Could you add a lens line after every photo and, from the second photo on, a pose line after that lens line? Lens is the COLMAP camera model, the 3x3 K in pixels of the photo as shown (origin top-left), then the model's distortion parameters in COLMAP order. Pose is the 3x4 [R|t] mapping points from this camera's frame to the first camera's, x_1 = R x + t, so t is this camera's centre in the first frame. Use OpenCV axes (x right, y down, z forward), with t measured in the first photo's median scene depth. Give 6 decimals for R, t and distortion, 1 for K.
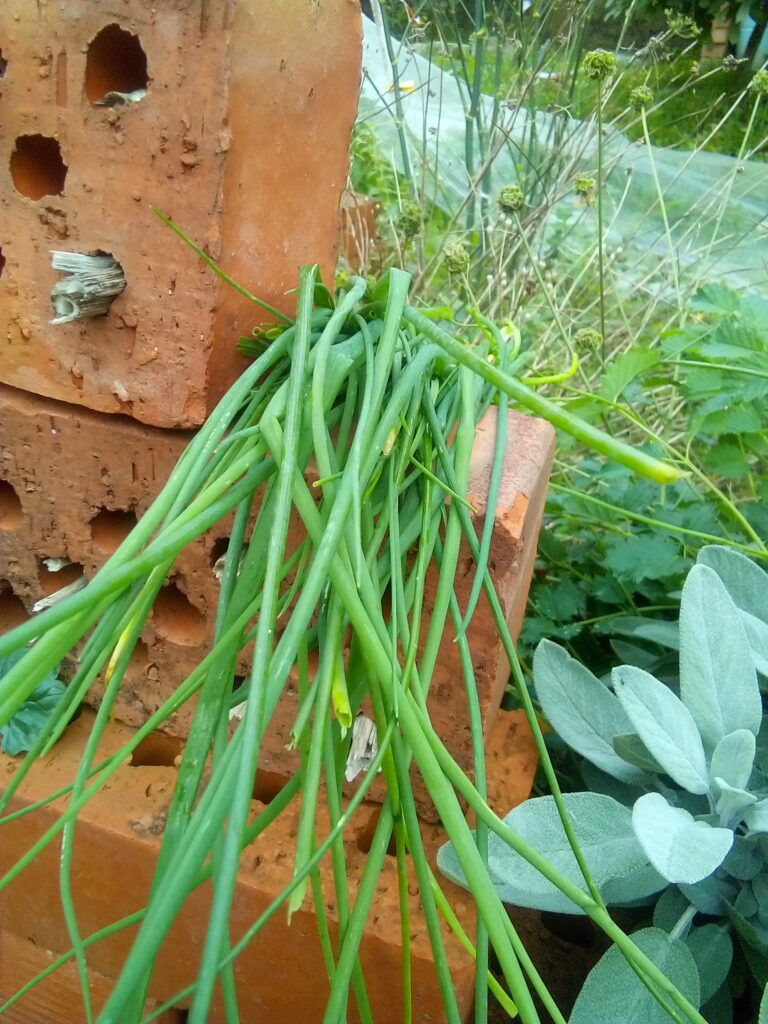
lens RADIAL K [[941.3, 0, 375.6], [0, 941.3, 503.0], [0, 0, 1]] dist [0.045708, 0.005245]
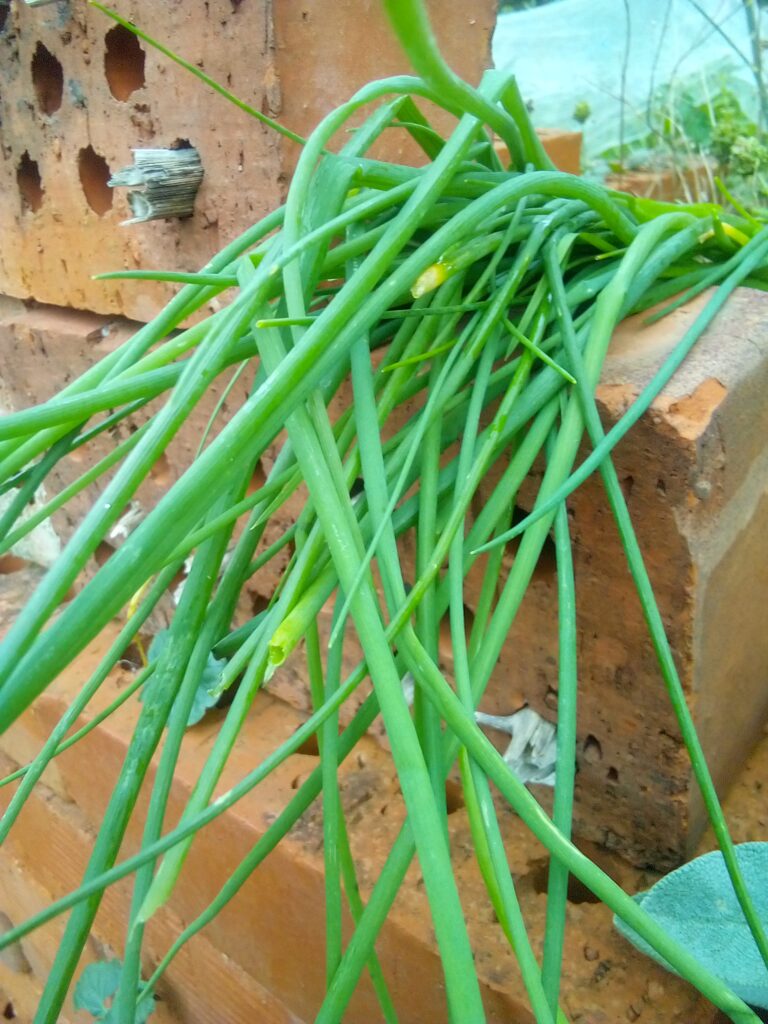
lens RADIAL K [[941.3, 0, 351.6], [0, 941.3, 499.2], [0, 0, 1]] dist [0.045708, 0.005245]
pose [[0.906645, -0.030896, -0.420763, 0.209109], [0.013835, 0.998956, -0.043540, 0.103549], [0.421669, 0.033654, 0.906125, 0.288775]]
